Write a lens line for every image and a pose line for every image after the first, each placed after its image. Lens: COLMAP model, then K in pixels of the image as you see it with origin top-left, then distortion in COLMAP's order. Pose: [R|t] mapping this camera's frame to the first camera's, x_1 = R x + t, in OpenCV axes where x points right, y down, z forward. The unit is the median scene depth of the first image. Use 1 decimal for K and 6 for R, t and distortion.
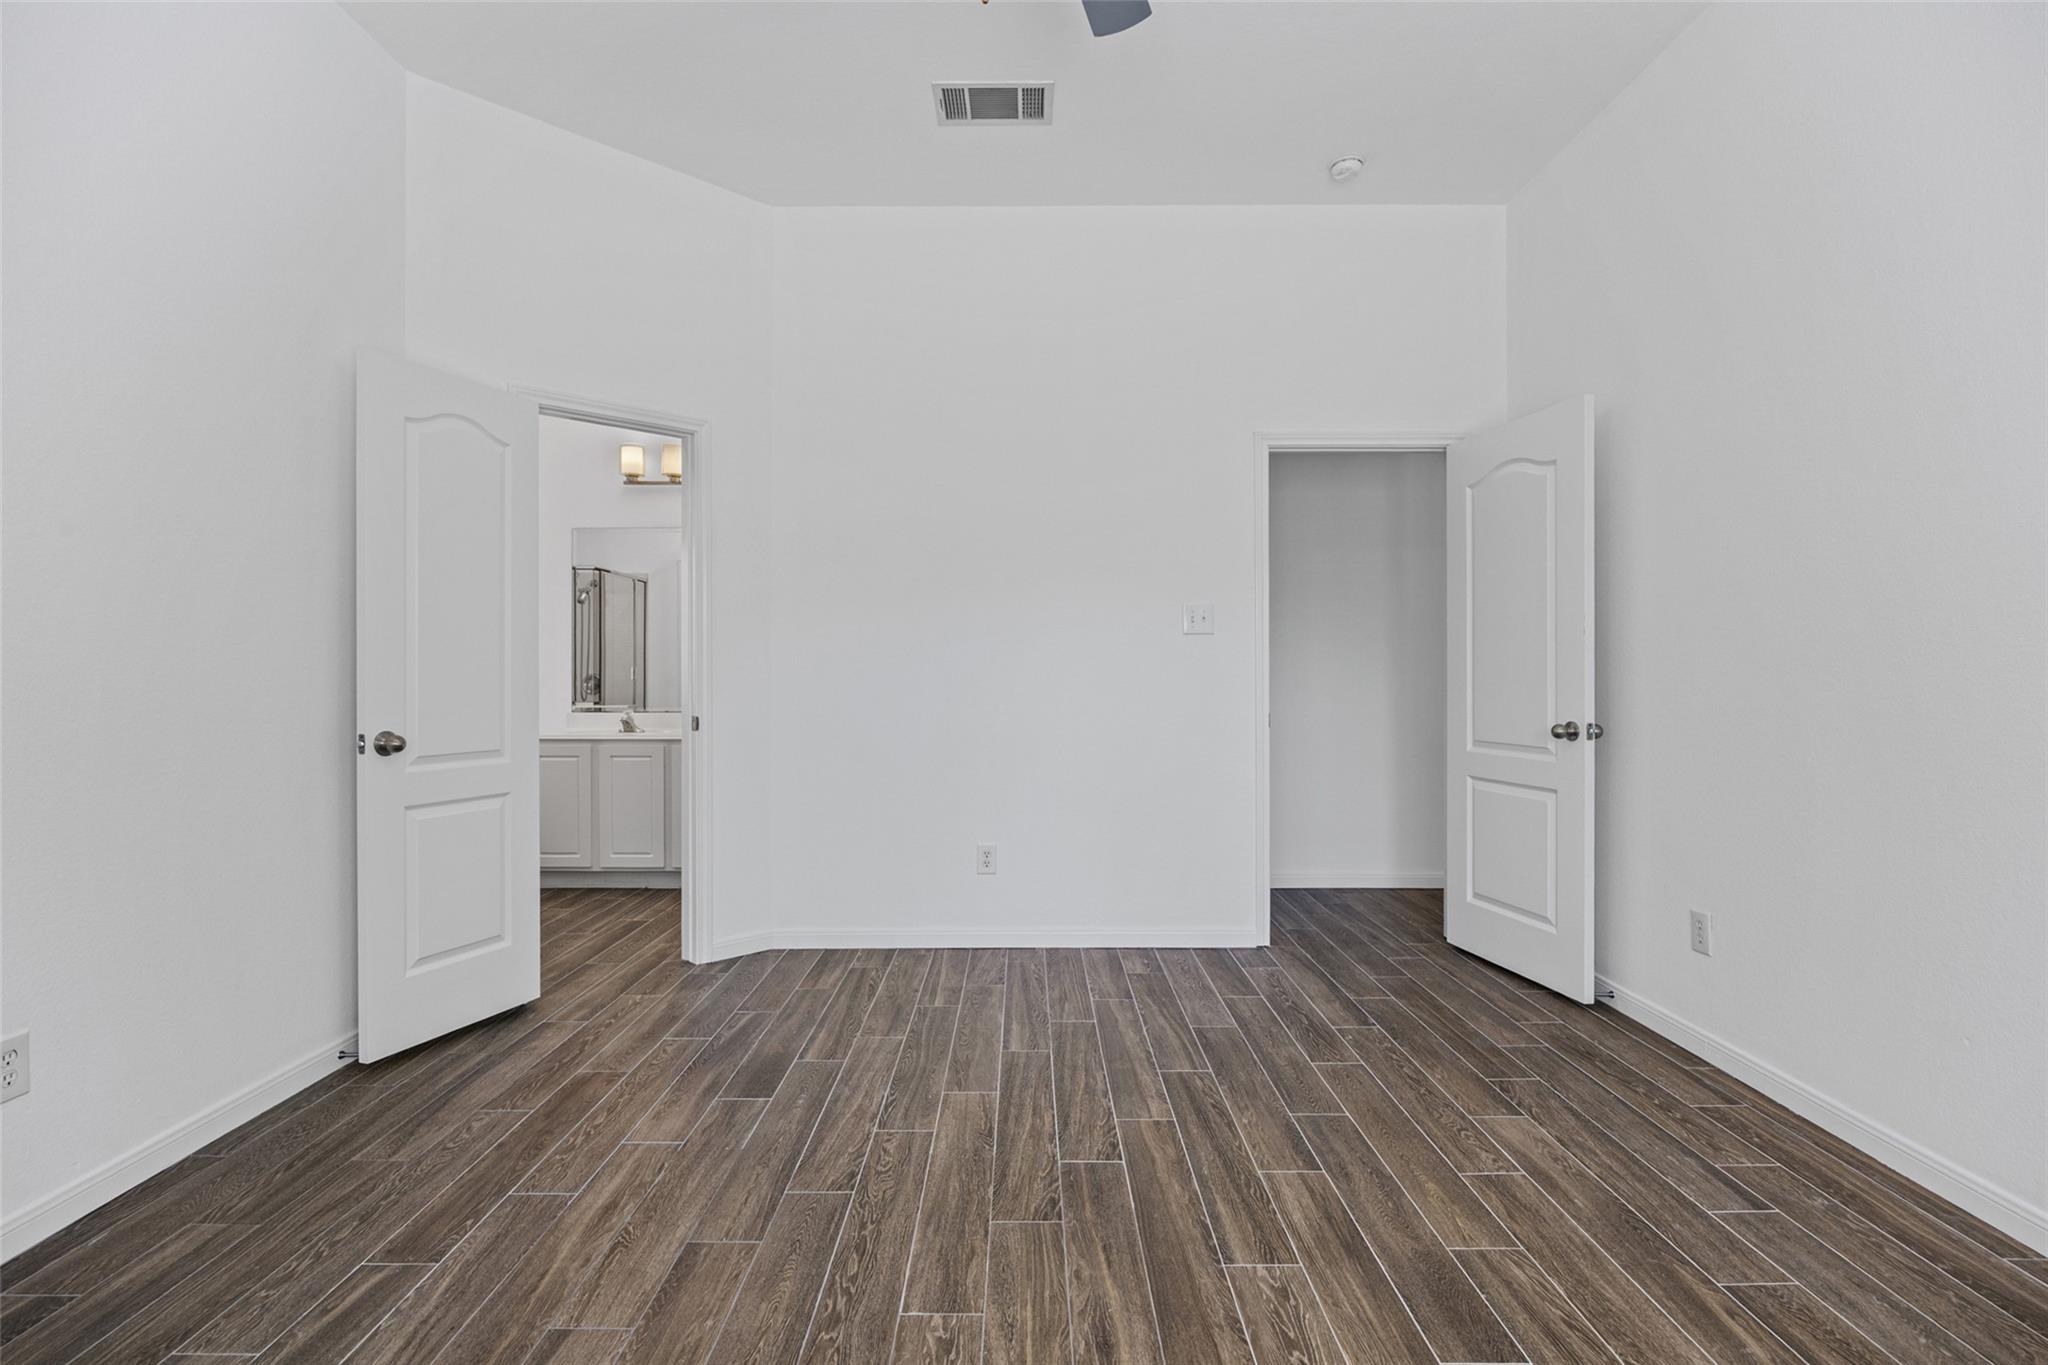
lens RADIAL K [[970.2, 0, 1022.6], [0, 970.2, 678.4], [0, 0, 1]] dist [-0.008623, 0.000637]
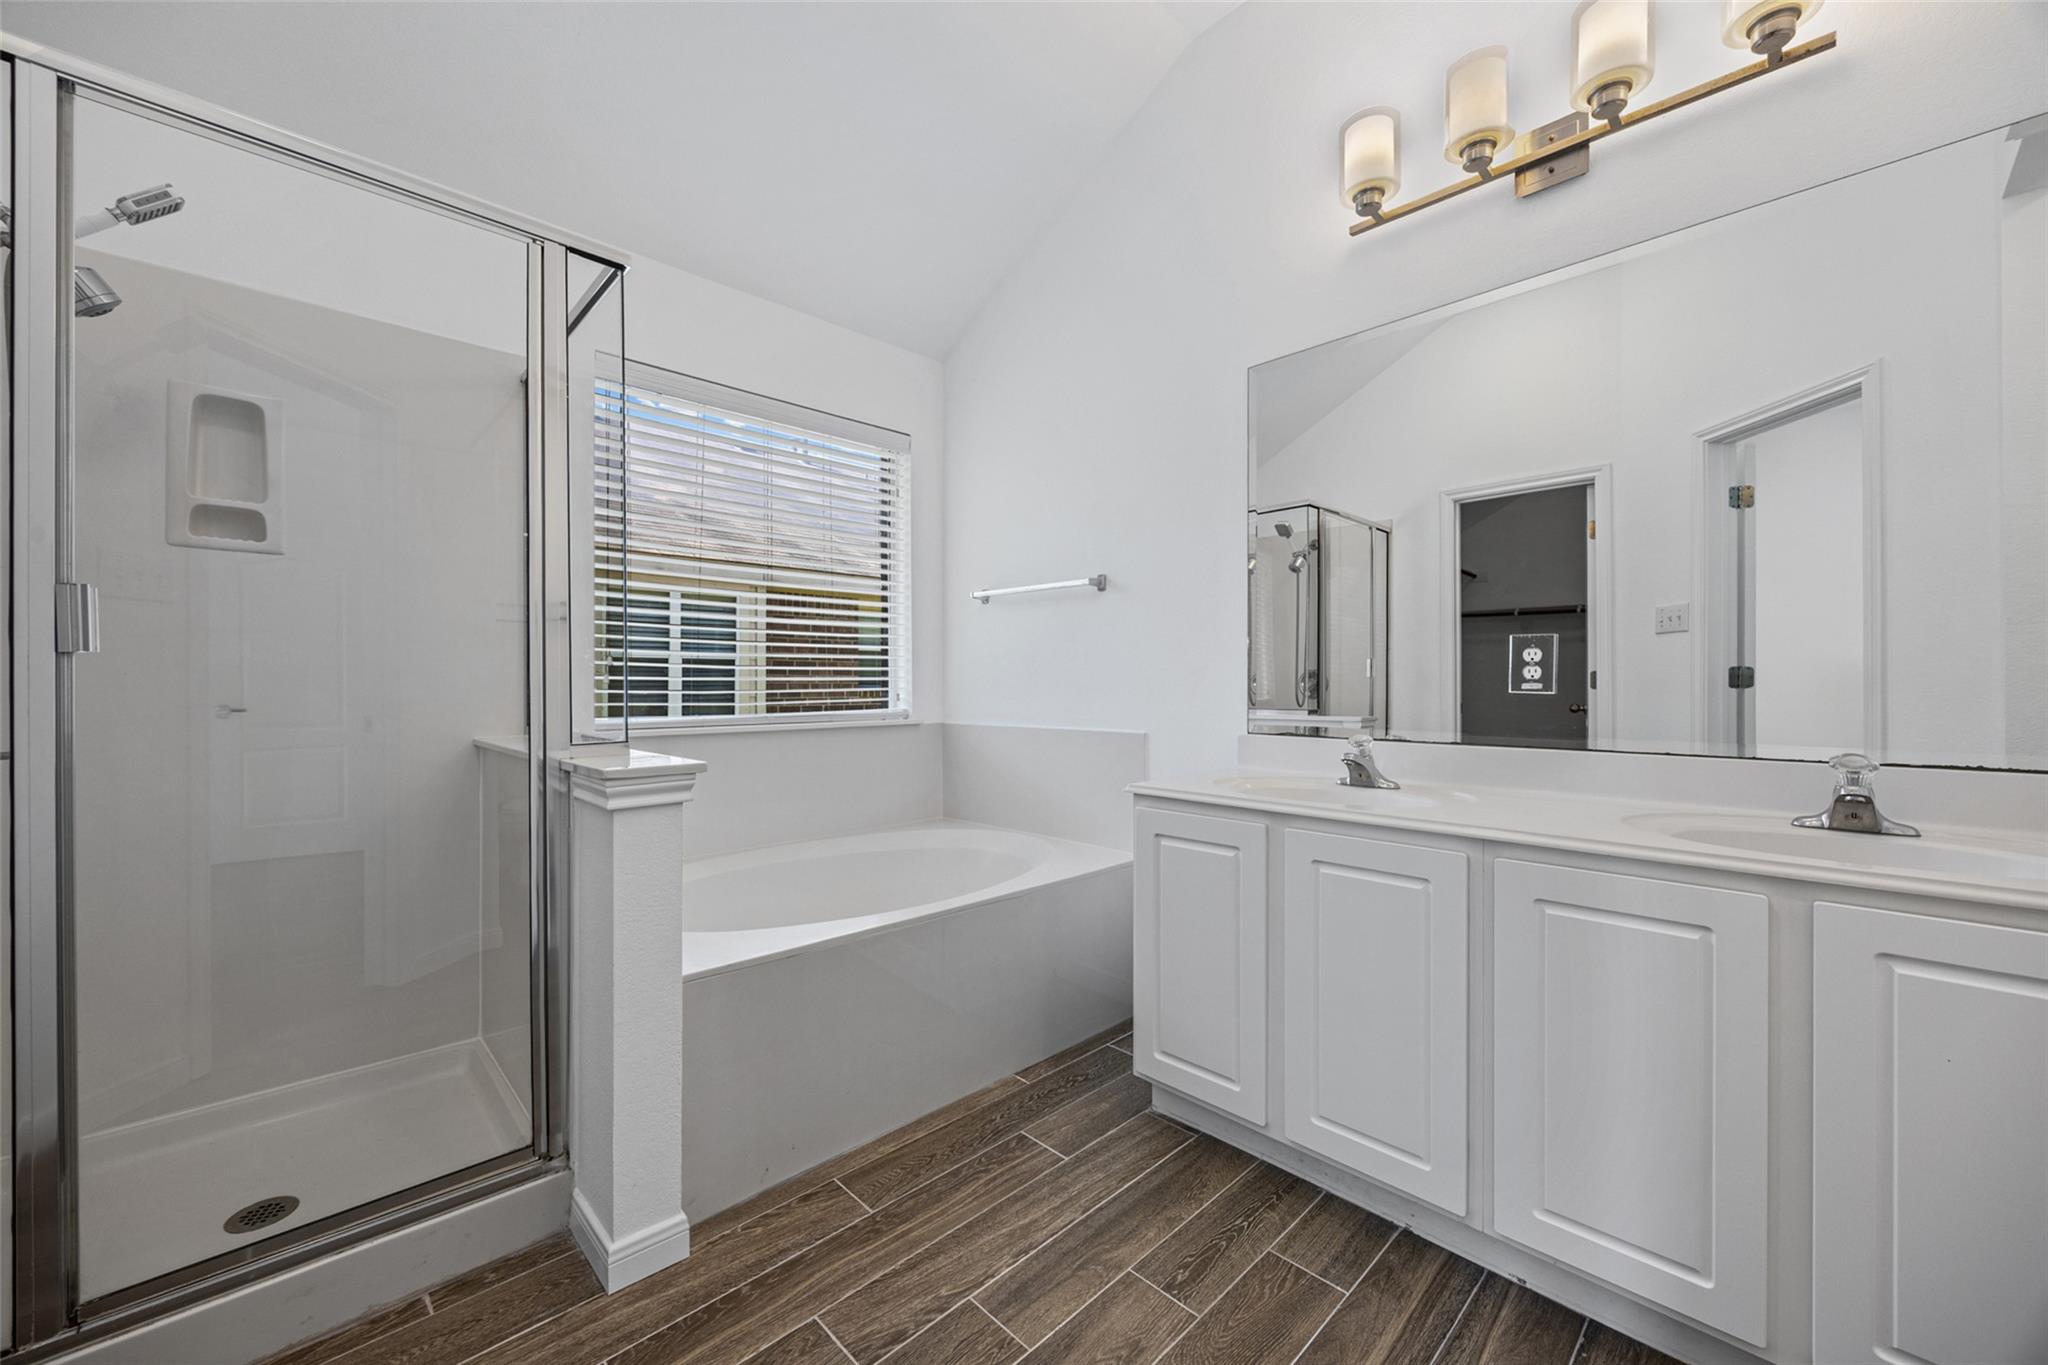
lens RADIAL K [[774.6, 0, 1019.1], [0, 774.6, 687.6], [0, 0, 1]] dist [-0.003798, 0.000028]
pose [[0.692327, 0.003512, -0.721575, -0.343334], [-0.003832, 0.999992, 0.001191, 0.014070], [0.721573, 0.001940, 0.692335, 0.847612]]
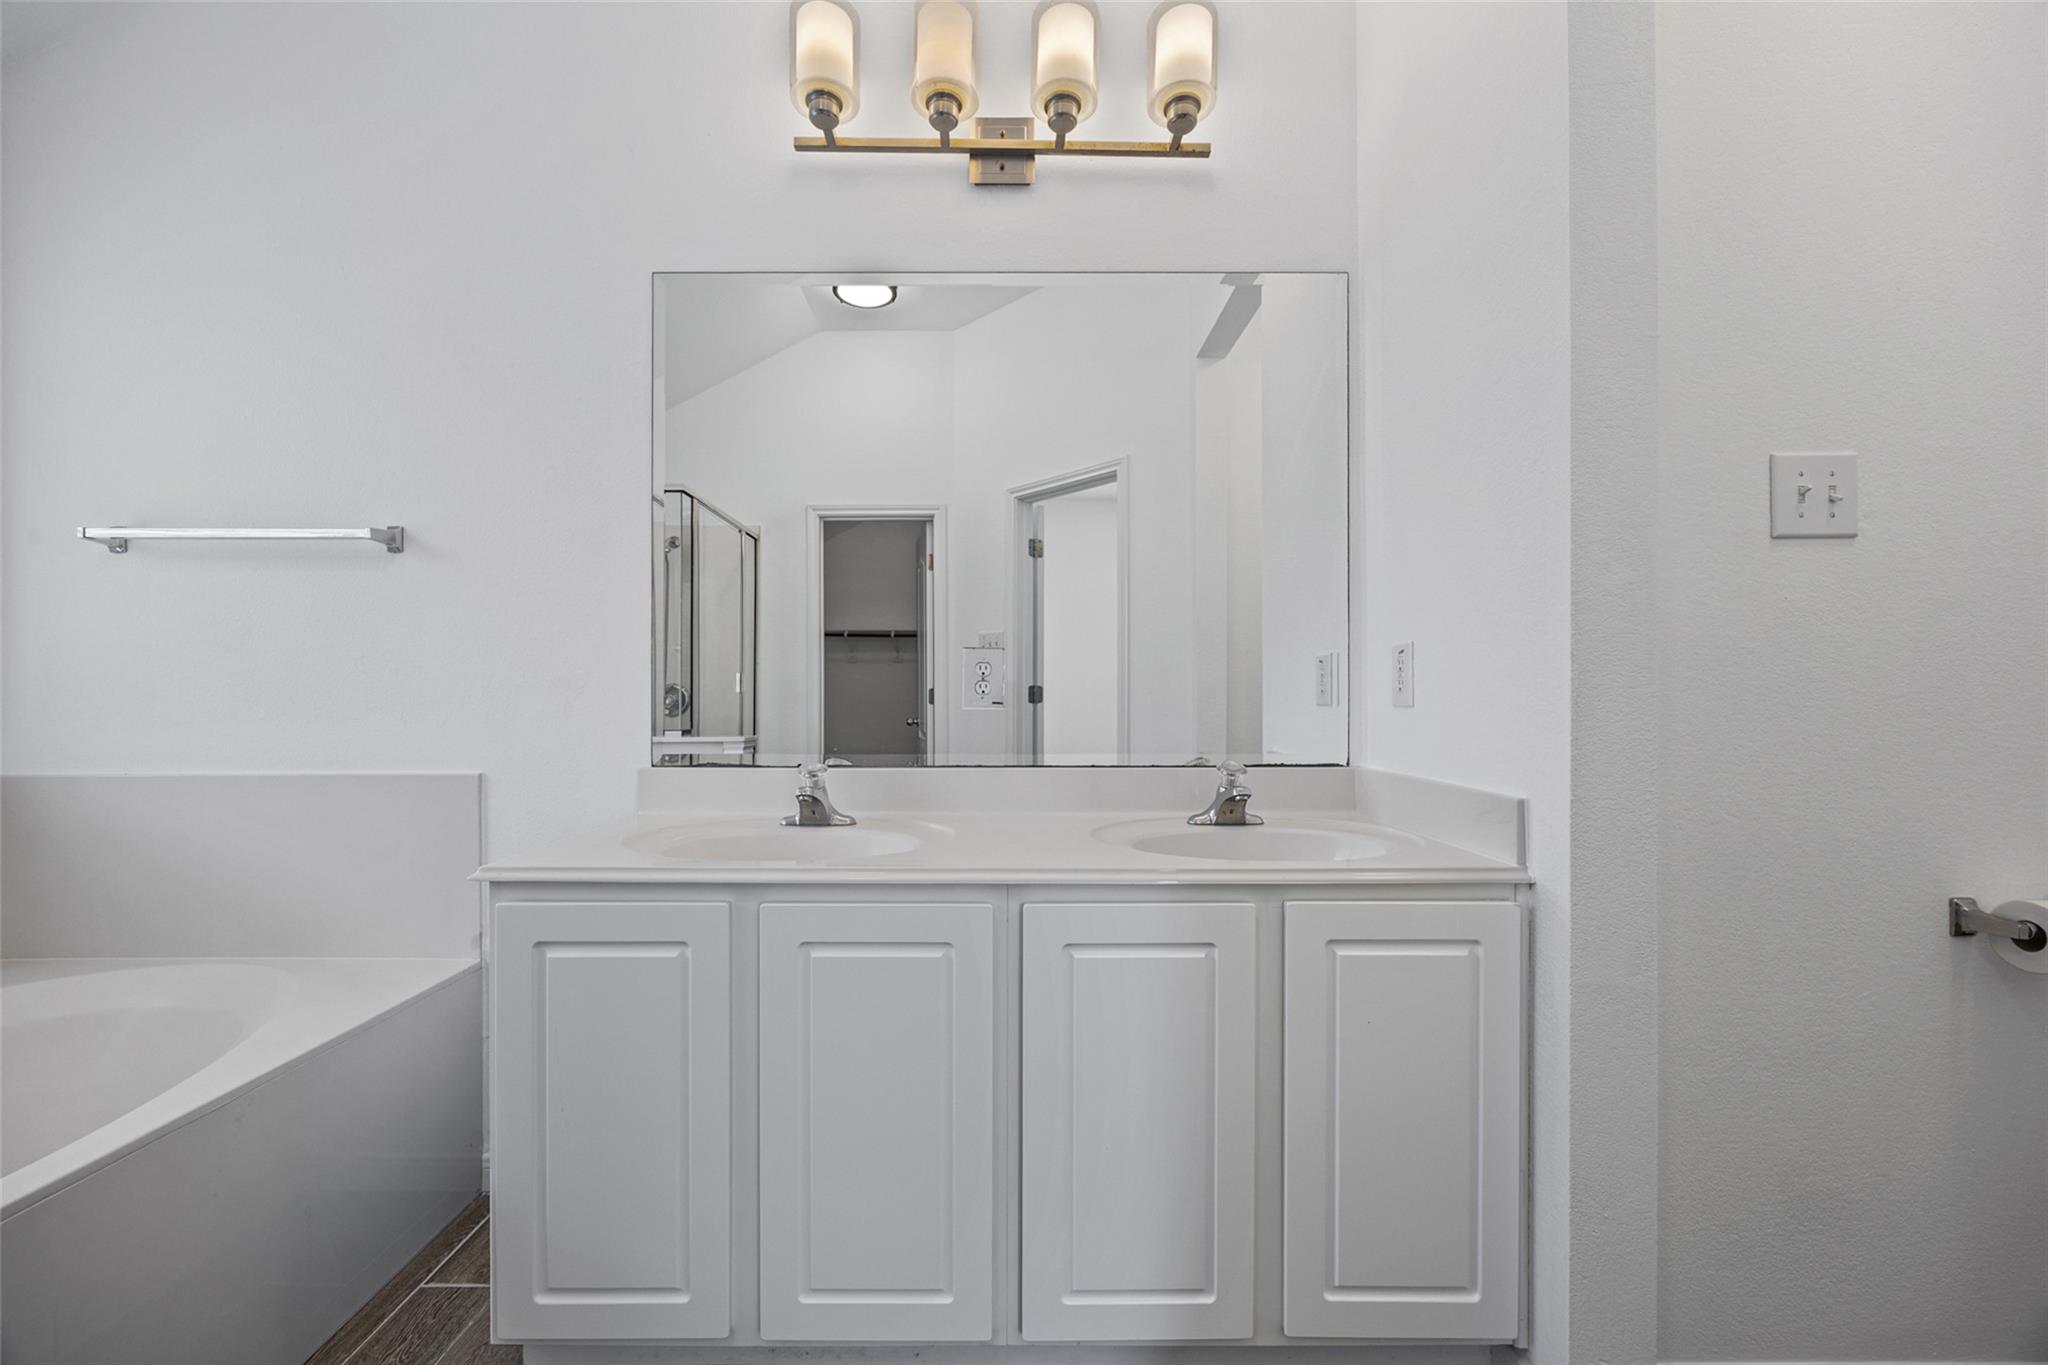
lens RADIAL K [[793.3, 0, 1006.3], [0, 793.3, 700.2], [0, 0, 1]] dist [-0.004799, -0.000085]
pose [[0.999999, -0.000796, -0.001021, -0.440850], [0.000791, 0.999987, -0.004967, 0.013806], [0.001024, 0.004966, 0.999987, 0.929932]]
